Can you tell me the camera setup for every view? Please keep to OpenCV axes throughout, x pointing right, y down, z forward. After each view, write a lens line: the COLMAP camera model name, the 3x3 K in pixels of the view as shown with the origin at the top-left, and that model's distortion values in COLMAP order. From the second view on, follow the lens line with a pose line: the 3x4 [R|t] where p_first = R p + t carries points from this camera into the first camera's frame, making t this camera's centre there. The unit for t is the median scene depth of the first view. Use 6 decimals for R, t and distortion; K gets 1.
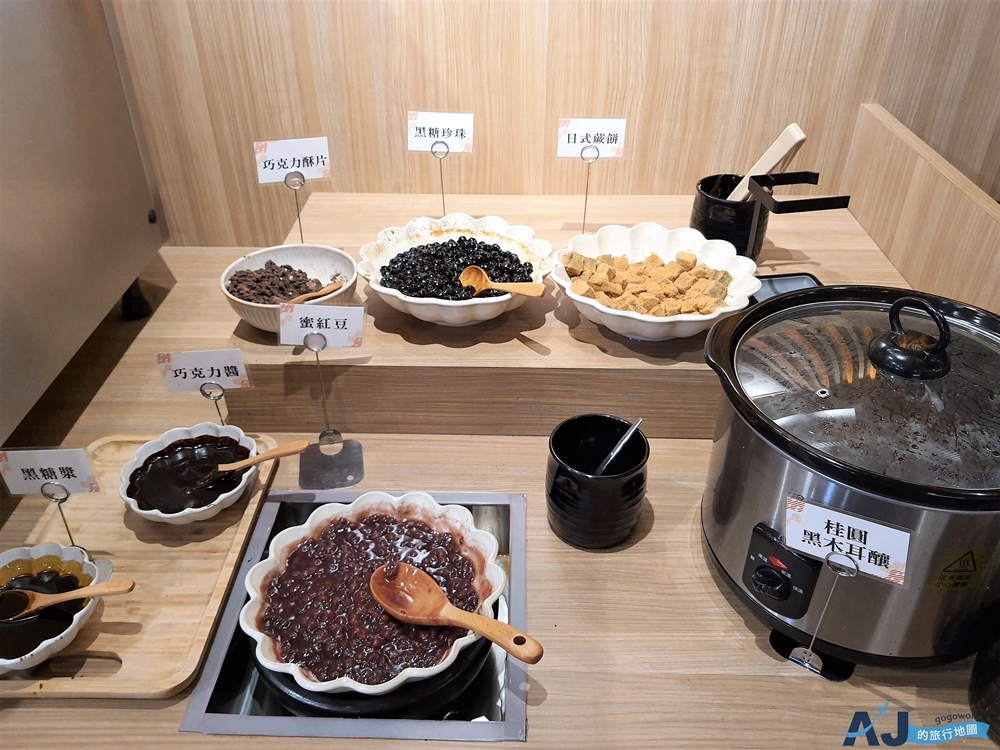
lens RADIAL K [[840.7, 0, 497.5], [0, 840.7, 409.6], [0, 0, 1]] dist [0.059965, -0.137757]
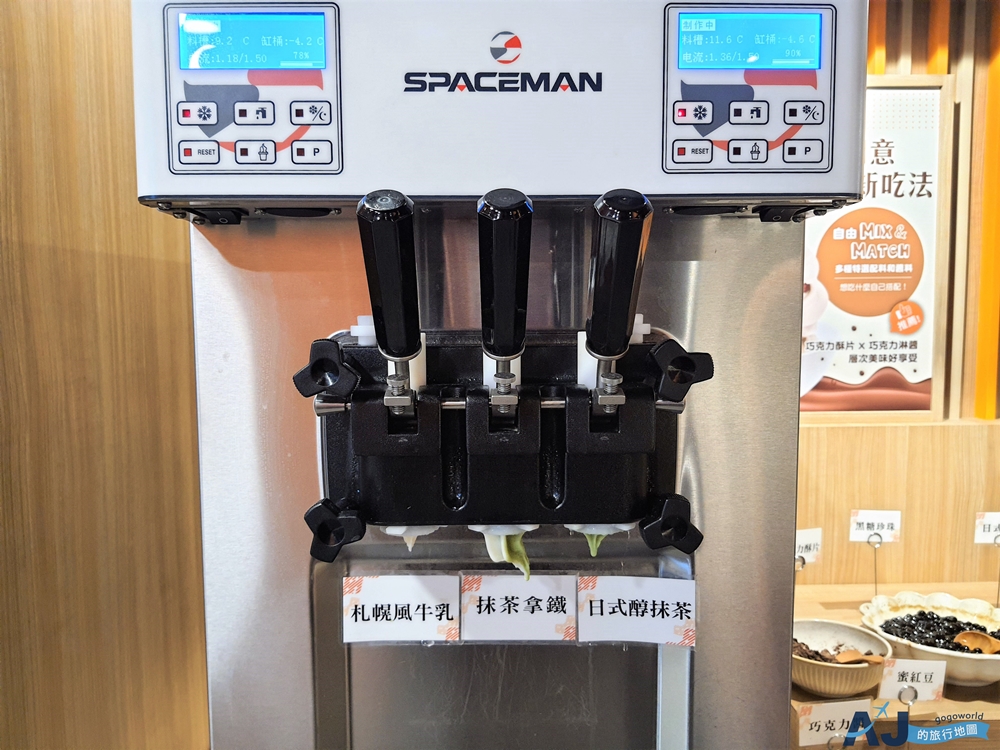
lens RADIAL K [[840.7, 0, 484.0], [0, 840.7, 357.5], [0, 0, 1]] dist [0.059965, -0.137757]
pose [[0.999540, -0.008366, 0.029163, -0.741052], [0.022595, 0.846754, -0.531505, 0.111693], [-0.020247, 0.531920, 0.846553, -0.164067]]
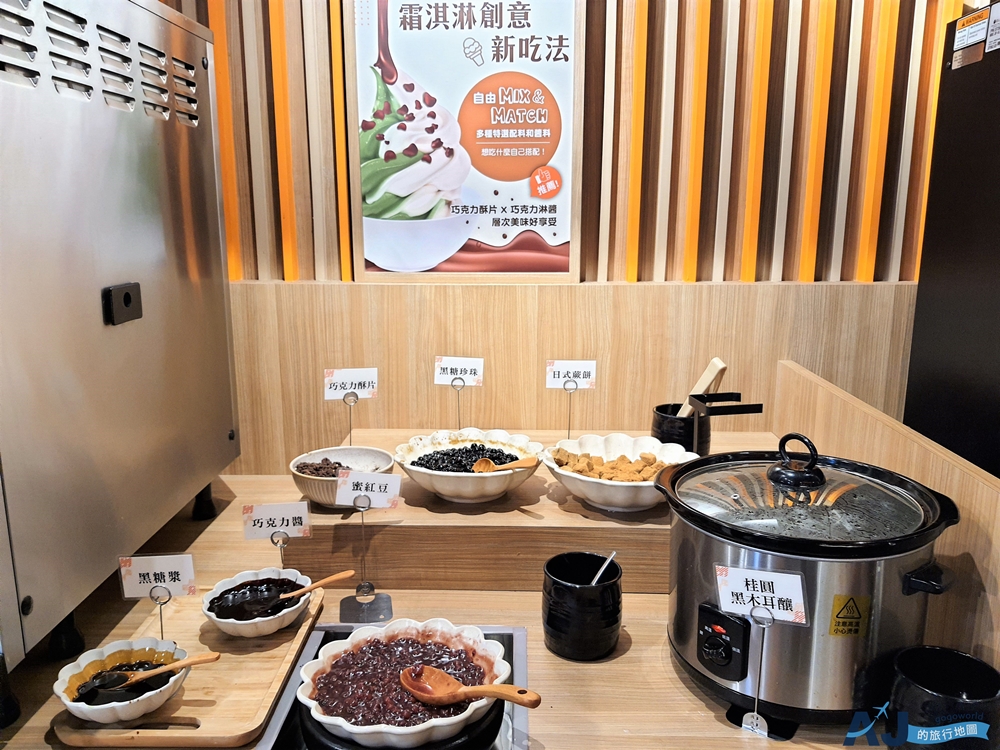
lens RADIAL K [[840.7, 0, 495.4], [0, 840.7, 379.8], [0, 0, 1]] dist [0.059965, -0.137757]
pose [[0.999999, 0.001392, -0.000487, -0.009750], [-0.001471, 0.916650, -0.399688, 0.243025], [-0.000110, 0.399688, 0.916651, -0.243961]]
